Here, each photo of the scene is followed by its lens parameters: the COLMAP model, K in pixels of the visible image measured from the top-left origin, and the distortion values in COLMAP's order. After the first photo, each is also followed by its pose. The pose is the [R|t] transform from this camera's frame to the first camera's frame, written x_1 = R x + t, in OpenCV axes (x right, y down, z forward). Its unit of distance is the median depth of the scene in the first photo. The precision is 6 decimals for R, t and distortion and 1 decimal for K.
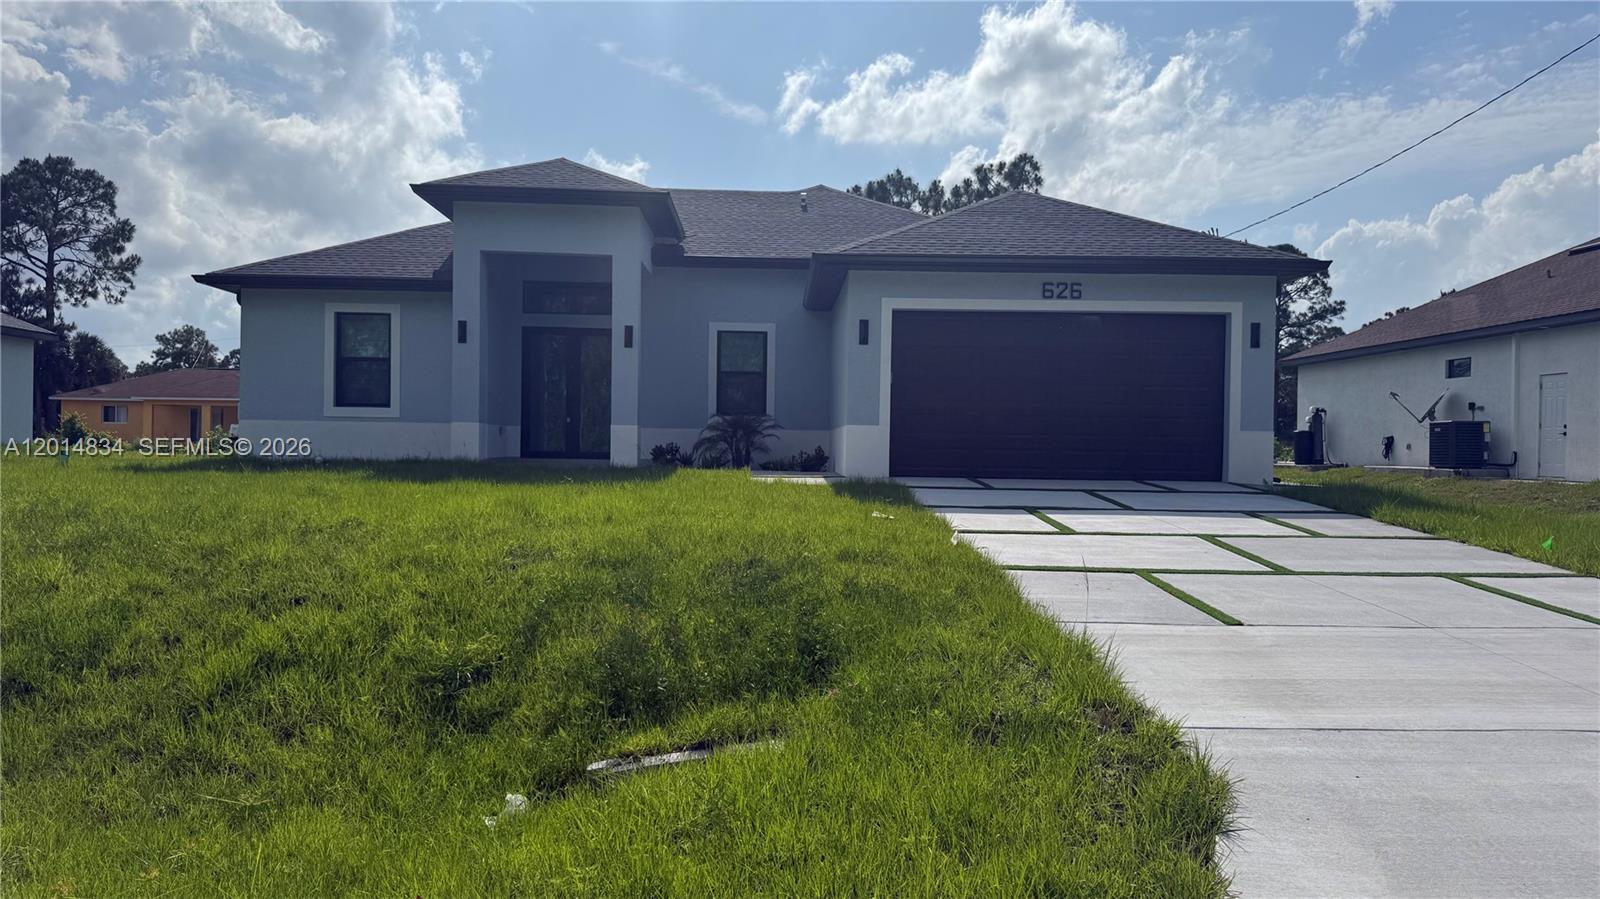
lens RADIAL K [[1111.7, 0, 791.7], [0, 1111.7, 459.8], [0, 0, 1]] dist [0.065637, -0.102301]
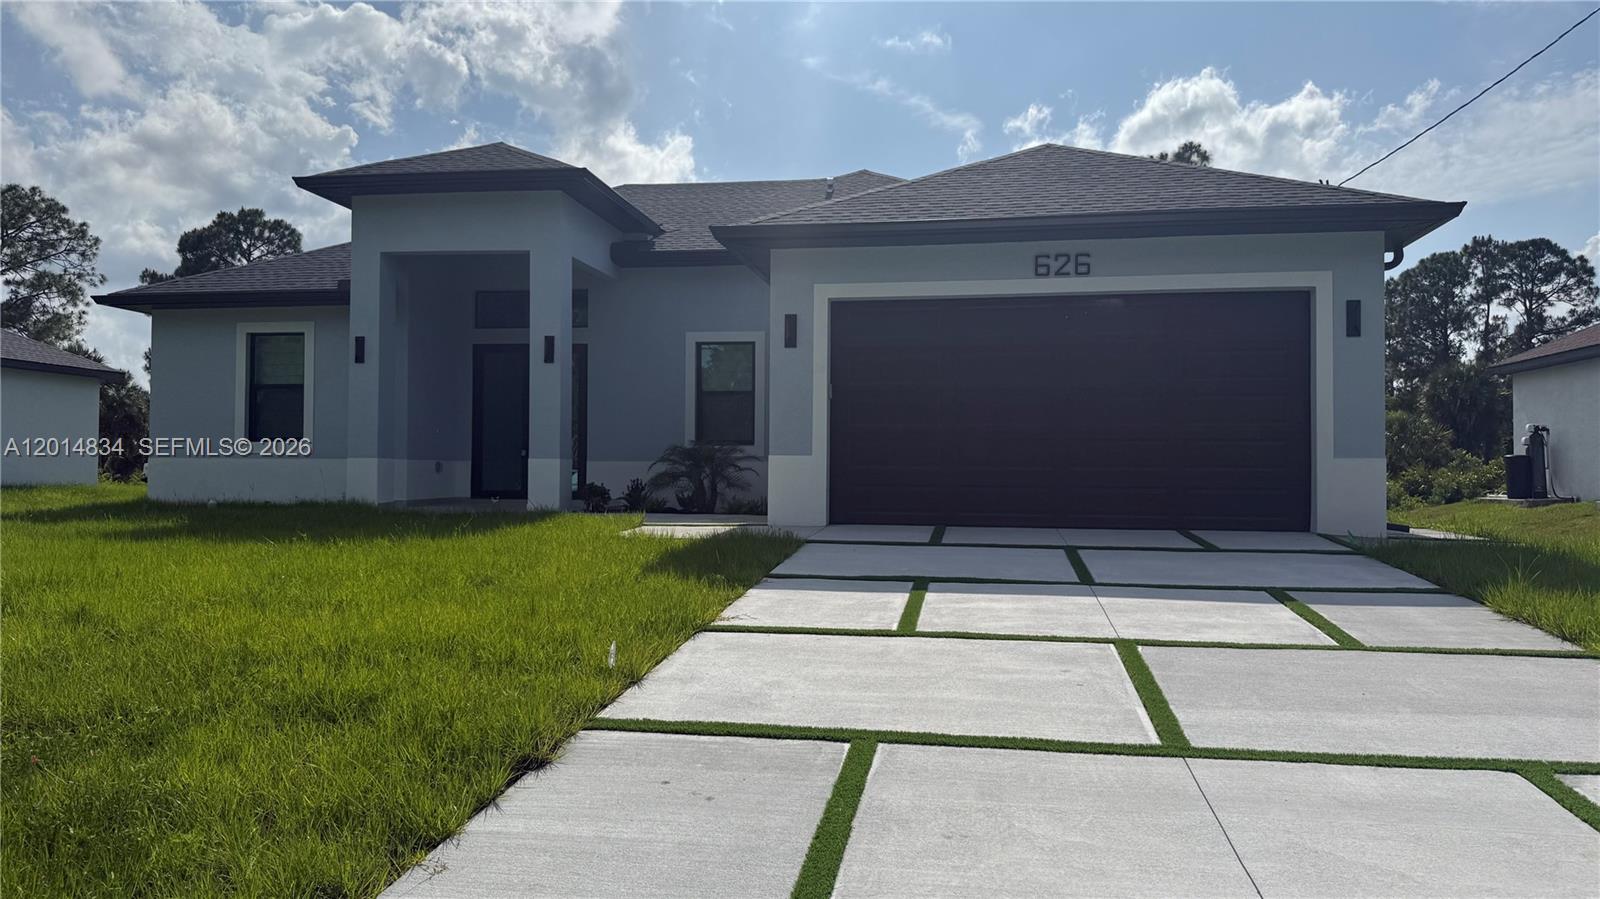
lens RADIAL K [[1111.7, 0, 804.3], [0, 1111.7, 453.3], [0, 0, 1]] dist [0.065637, -0.102301]
pose [[0.983068, -0.012332, -0.182826, 0.184458], [0.006242, 0.999407, -0.033851, -0.006300], [0.183135, 0.032137, 0.982562, 0.237407]]
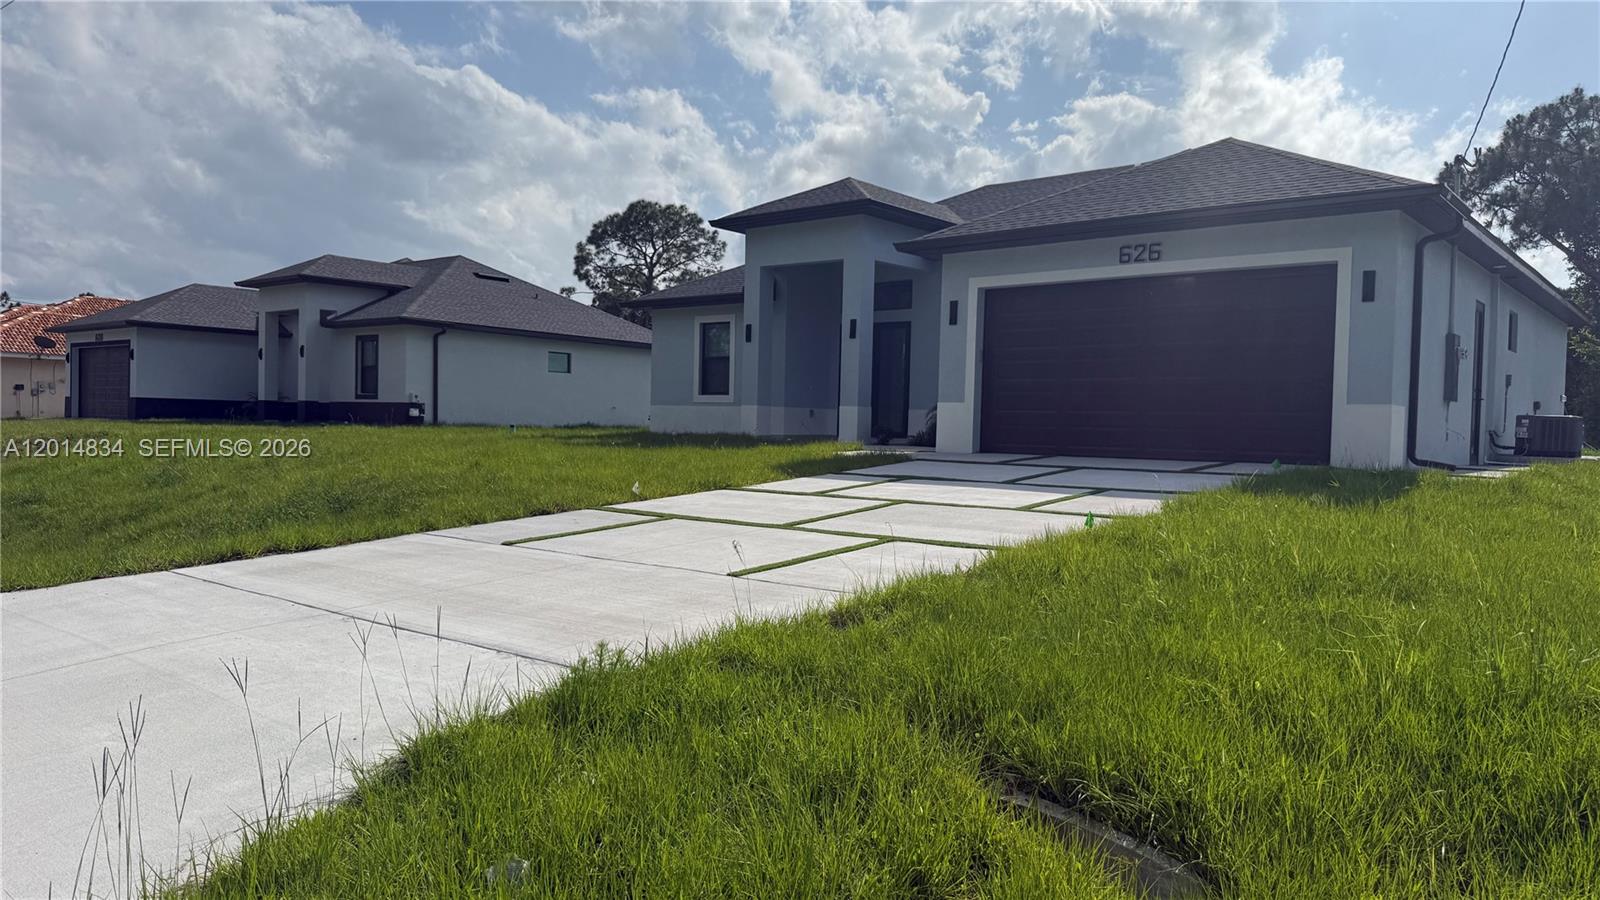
lens RADIAL K [[1107.3, 0, 779.2], [0, 1107.3, 489.6], [0, 0, 1]] dist [0.000222, -0.004809]
pose [[0.735706, 0.041377, -0.676036, 0.574254], [-0.021334, 0.999053, 0.037931, 0.013317], [0.676965, -0.013483, 0.735892, 0.108676]]
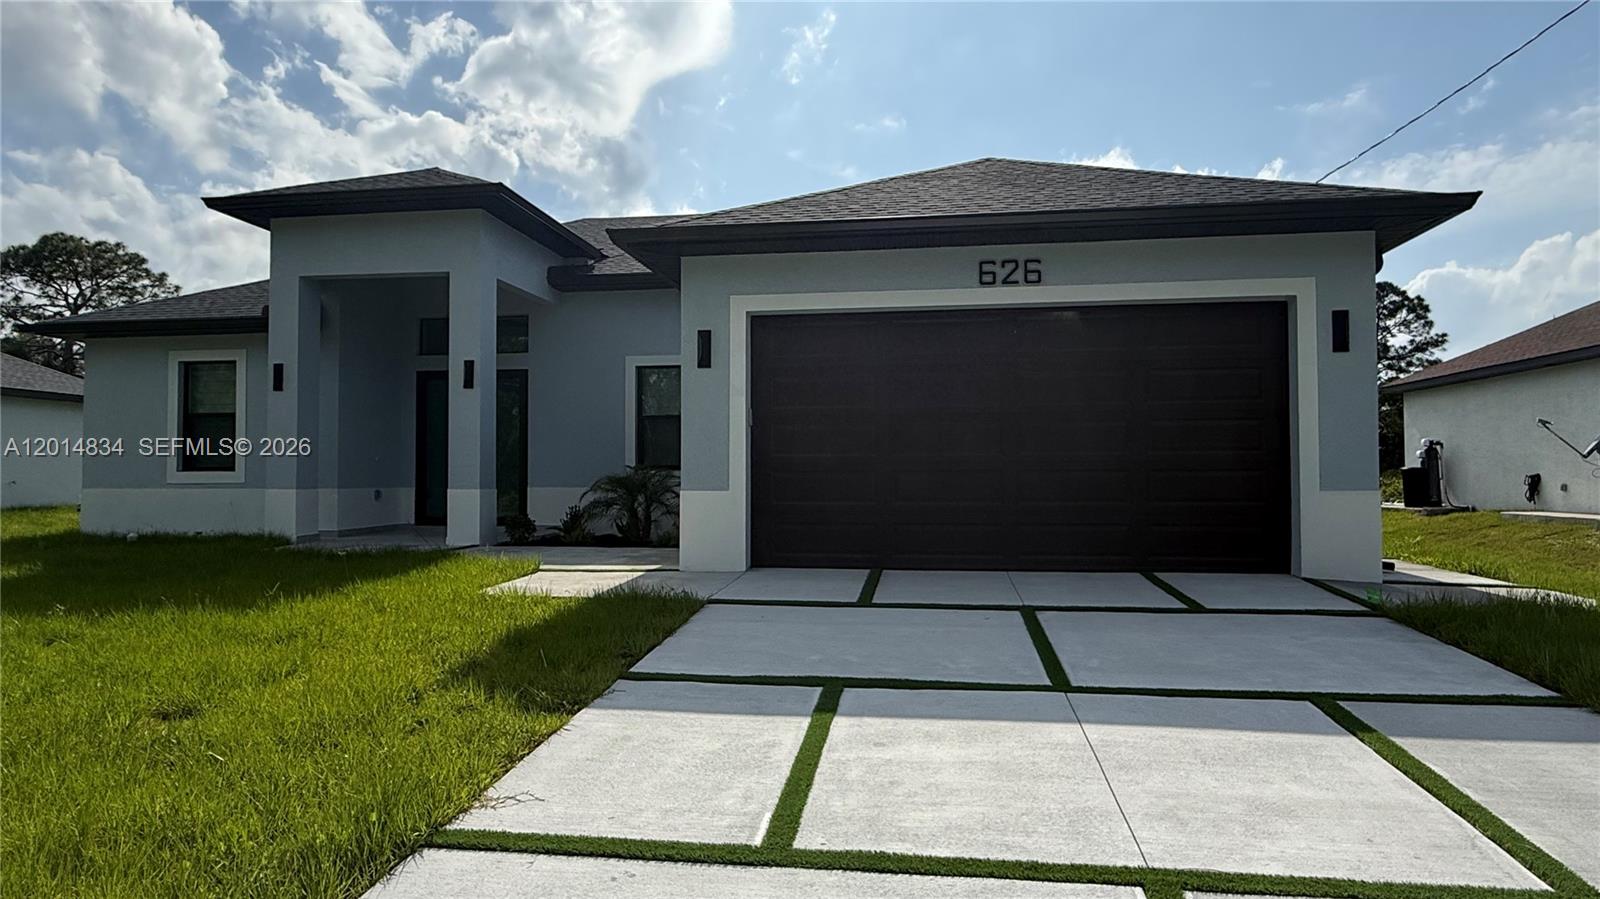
lens RADIAL K [[888.0, 0, 805.1], [0, 888.0, 454.0], [0, 0, 1]] dist [-0.003157, -0.004897]
pose [[0.985909, -0.022242, -0.165799, 0.184633], [0.015753, 0.999061, -0.040352, -0.026838], [0.166541, 0.037171, 0.985334, 0.433712]]
